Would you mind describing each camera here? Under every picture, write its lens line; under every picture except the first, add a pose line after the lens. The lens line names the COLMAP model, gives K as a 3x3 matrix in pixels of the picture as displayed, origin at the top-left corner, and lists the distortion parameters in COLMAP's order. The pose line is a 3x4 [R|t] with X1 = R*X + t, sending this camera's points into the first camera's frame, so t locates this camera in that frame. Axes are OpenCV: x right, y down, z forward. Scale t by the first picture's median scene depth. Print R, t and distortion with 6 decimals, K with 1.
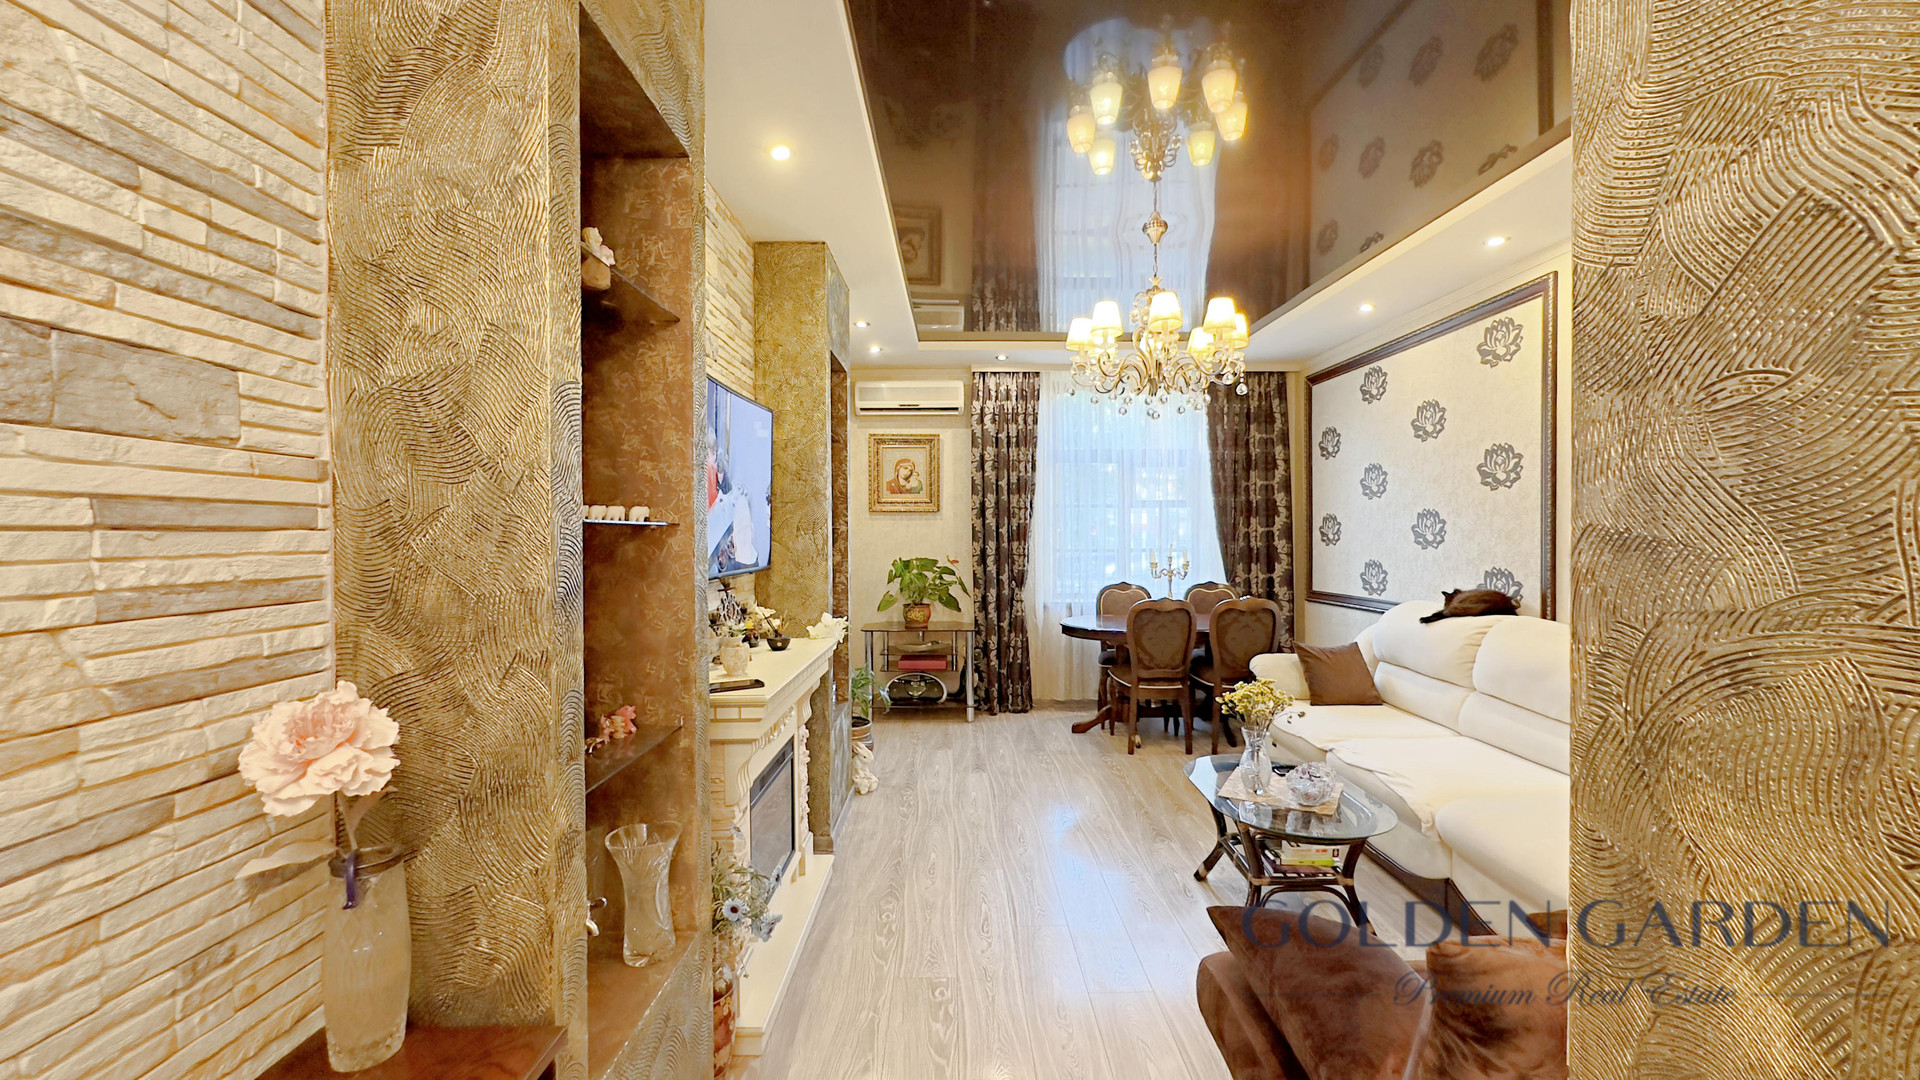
lens RADIAL K [[780.1, 0, 966.0], [0, 780.1, 537.6], [0, 0, 1]] dist [0.002267, -0.000443]
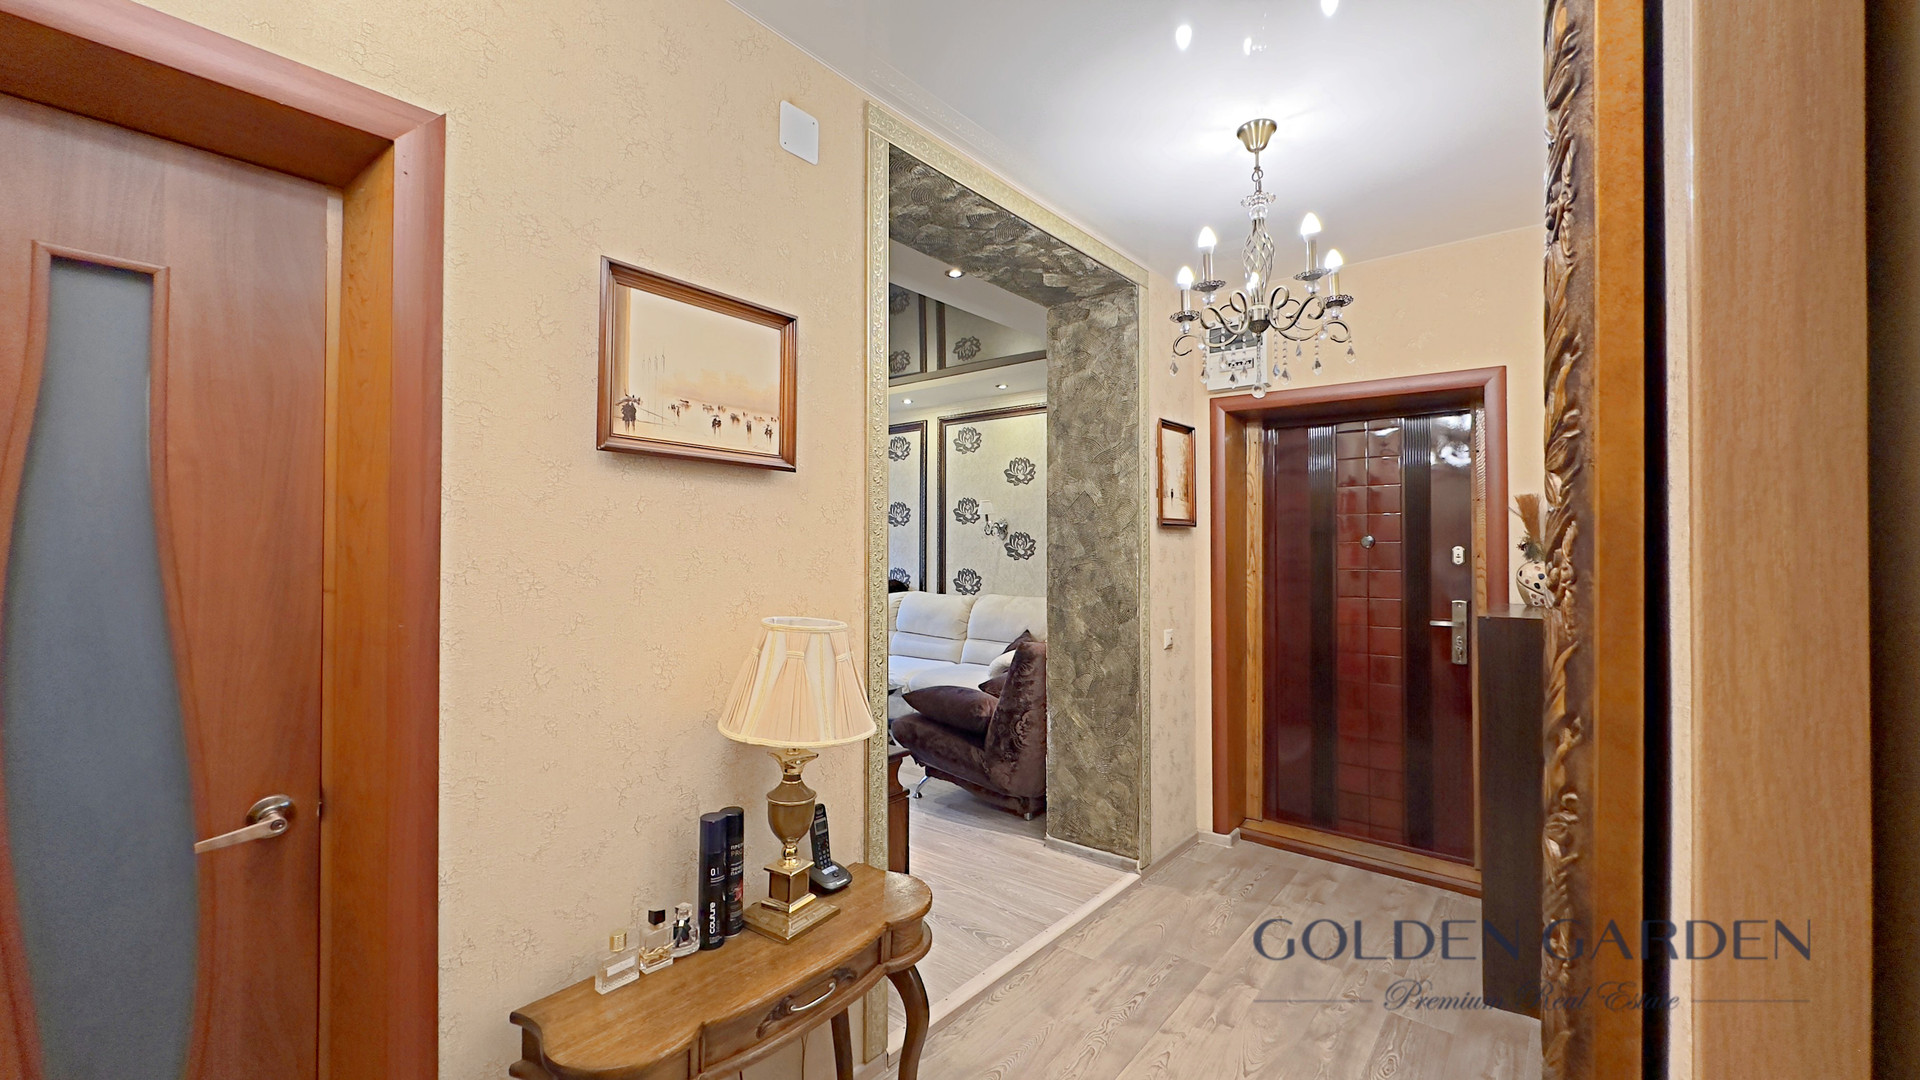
lens RADIAL K [[780.1, 0, 970.4], [0, 780.1, 540.2], [0, 0, 1]] dist [0.002267, -0.000443]
pose [[0.643354, 0.018277, 0.765350, -0.695461], [-0.001705, 0.999747, -0.022441, 0.015719], [-0.765567, 0.013133, 0.643223, -0.374467]]
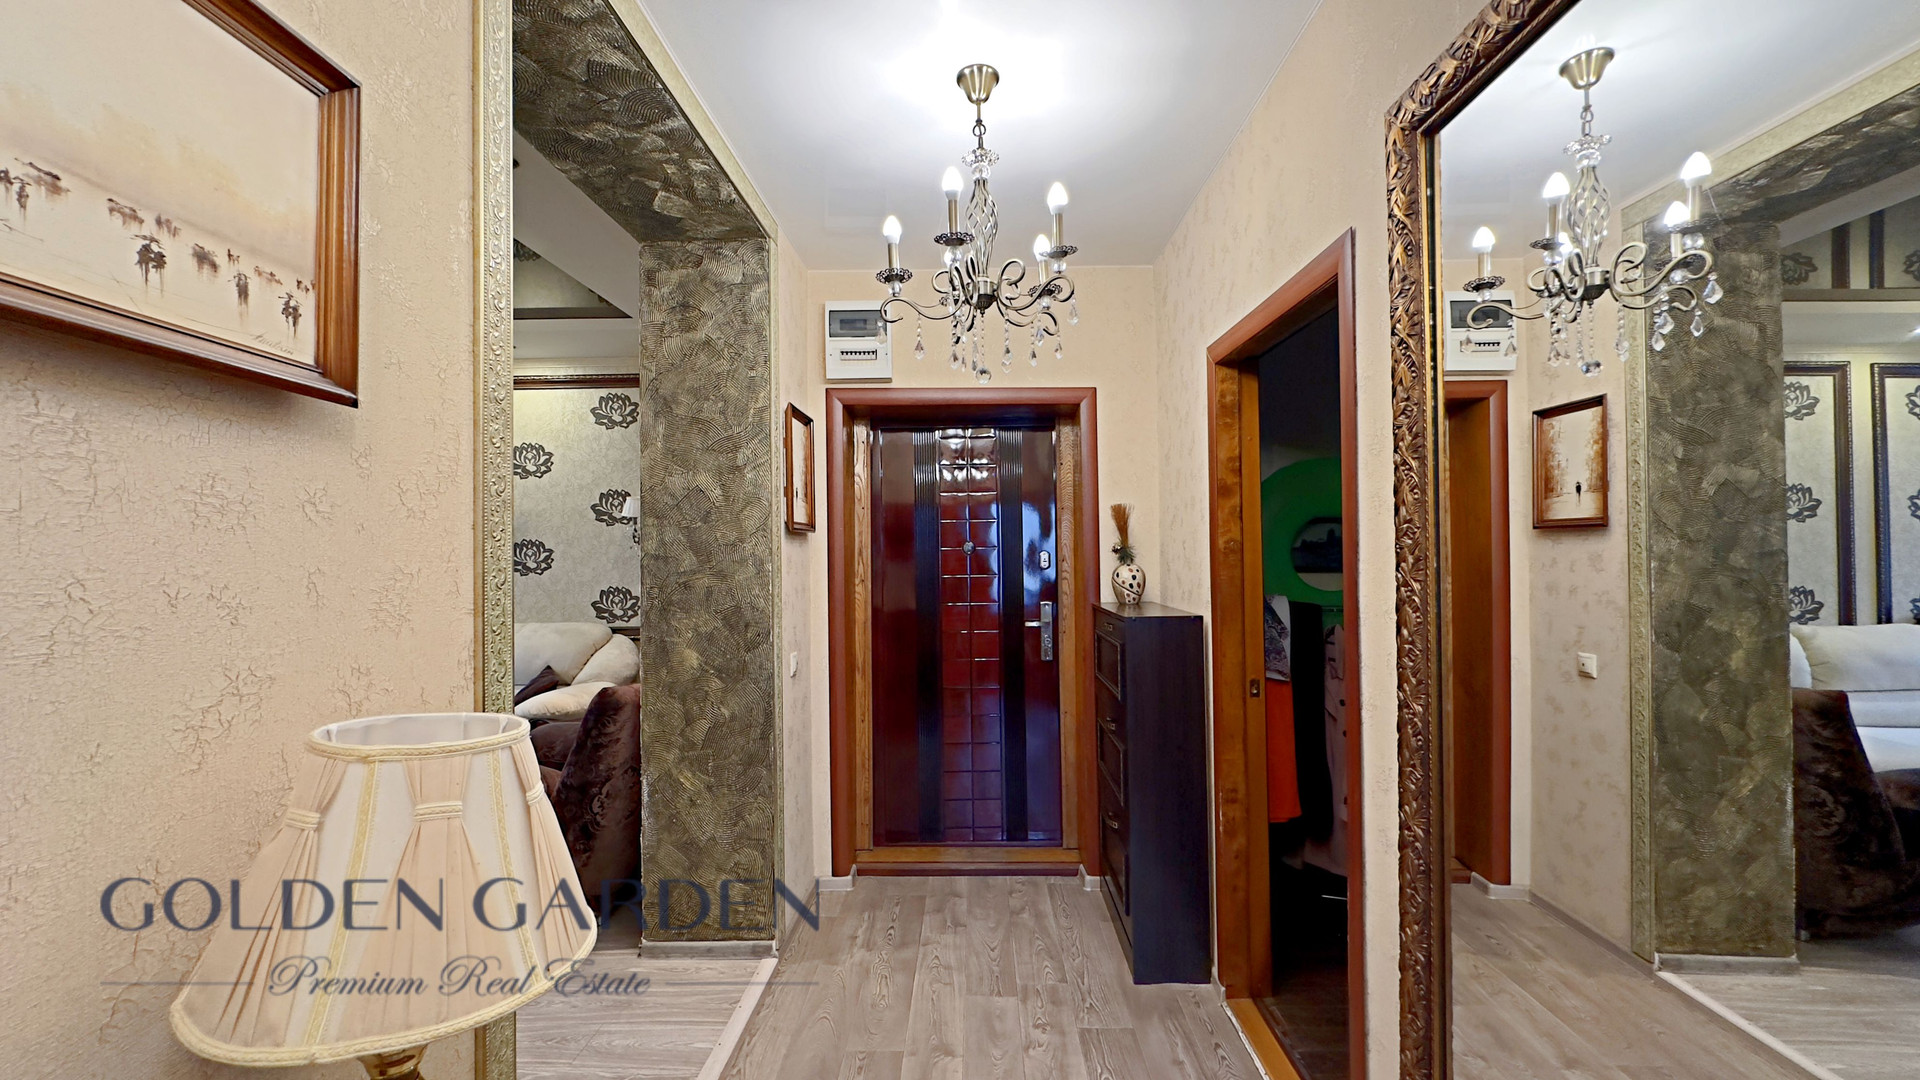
lens RADIAL K [[780.1, 0, 969.2], [0, 780.1, 538.6], [0, 0, 1]] dist [0.002267, -0.000443]
pose [[0.036613, 0.027730, 0.998945, -0.607748], [0.020509, 0.999384, -0.028494, 0.010987], [-0.999119, 0.021530, 0.036022, -0.143032]]
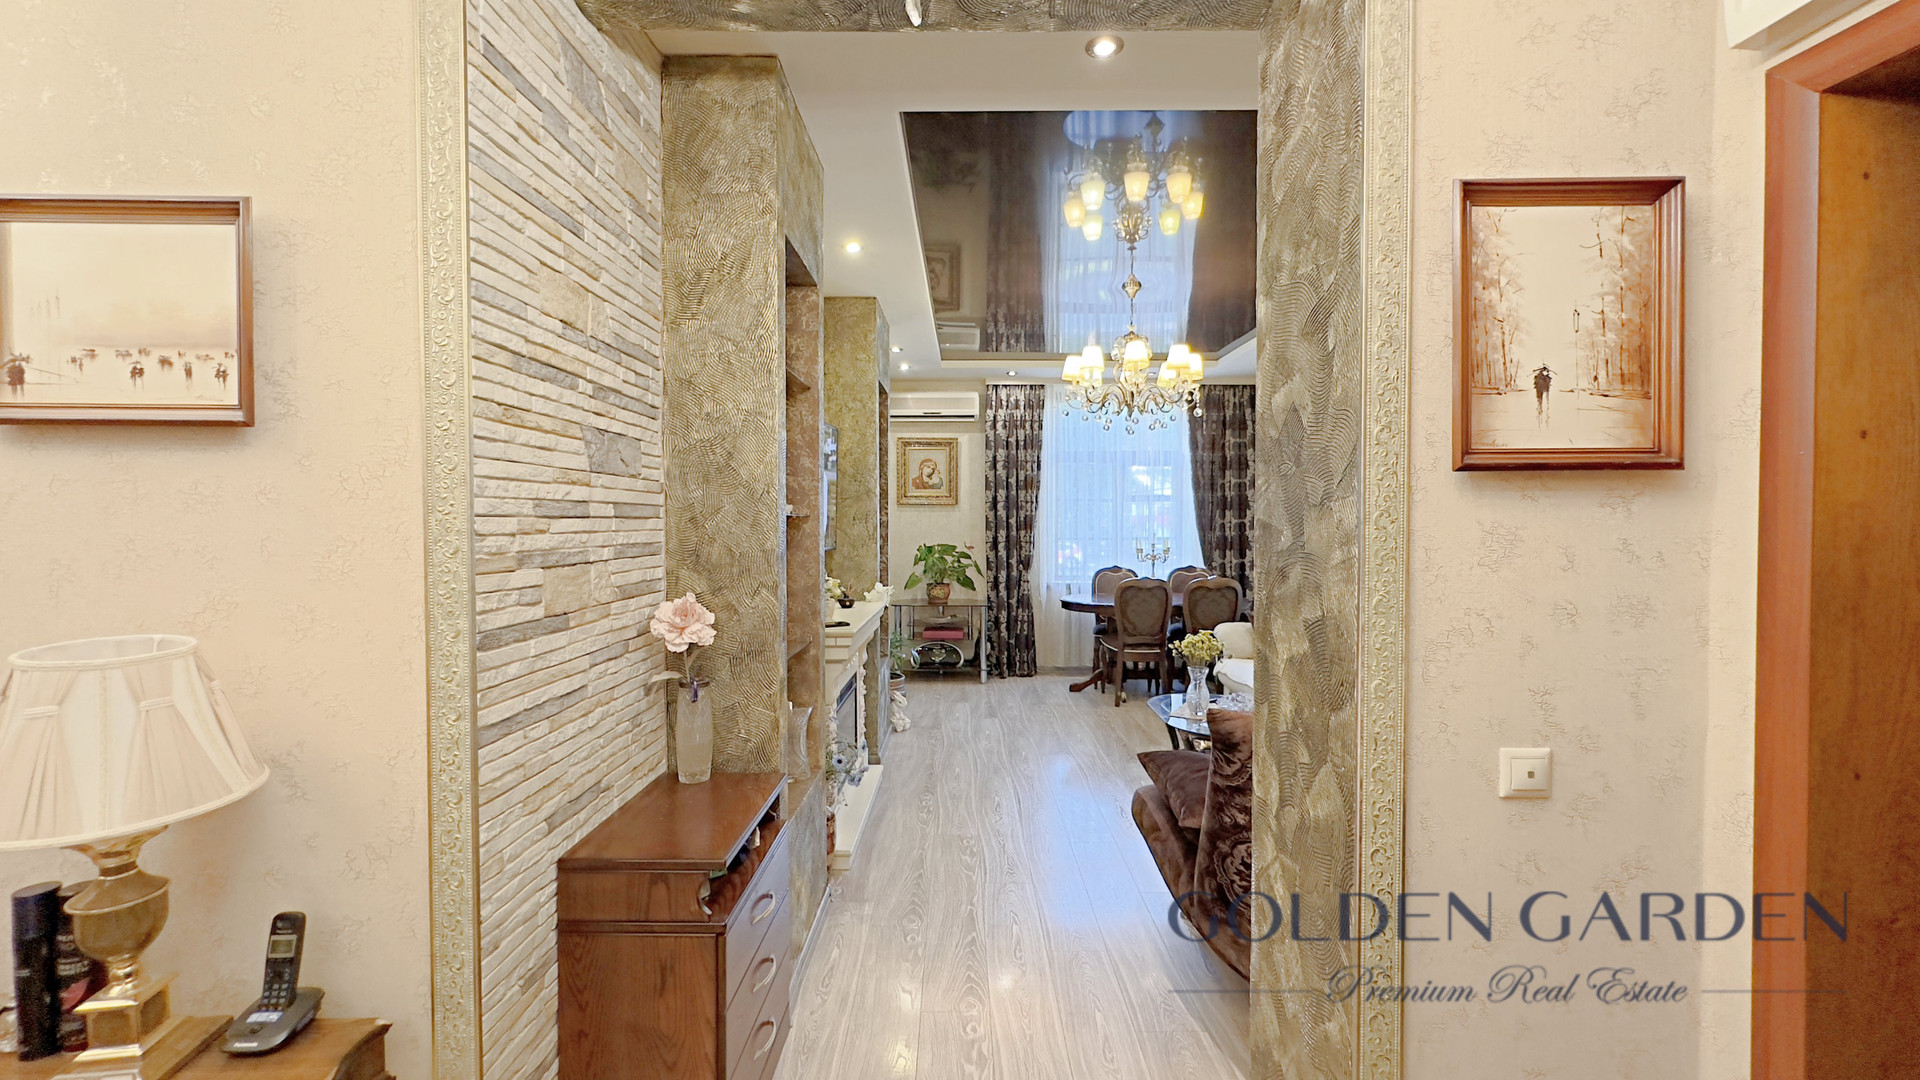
lens RADIAL K [[780.1, 0, 958.4], [0, 780.1, 534.9], [0, 0, 1]] dist [0.002267, -0.000443]
pose [[0.999761, 0.004862, -0.021323, -0.014546], [-0.004676, 0.999951, 0.008739, 0.003523], [0.021365, -0.008638, 0.999734, -0.300307]]
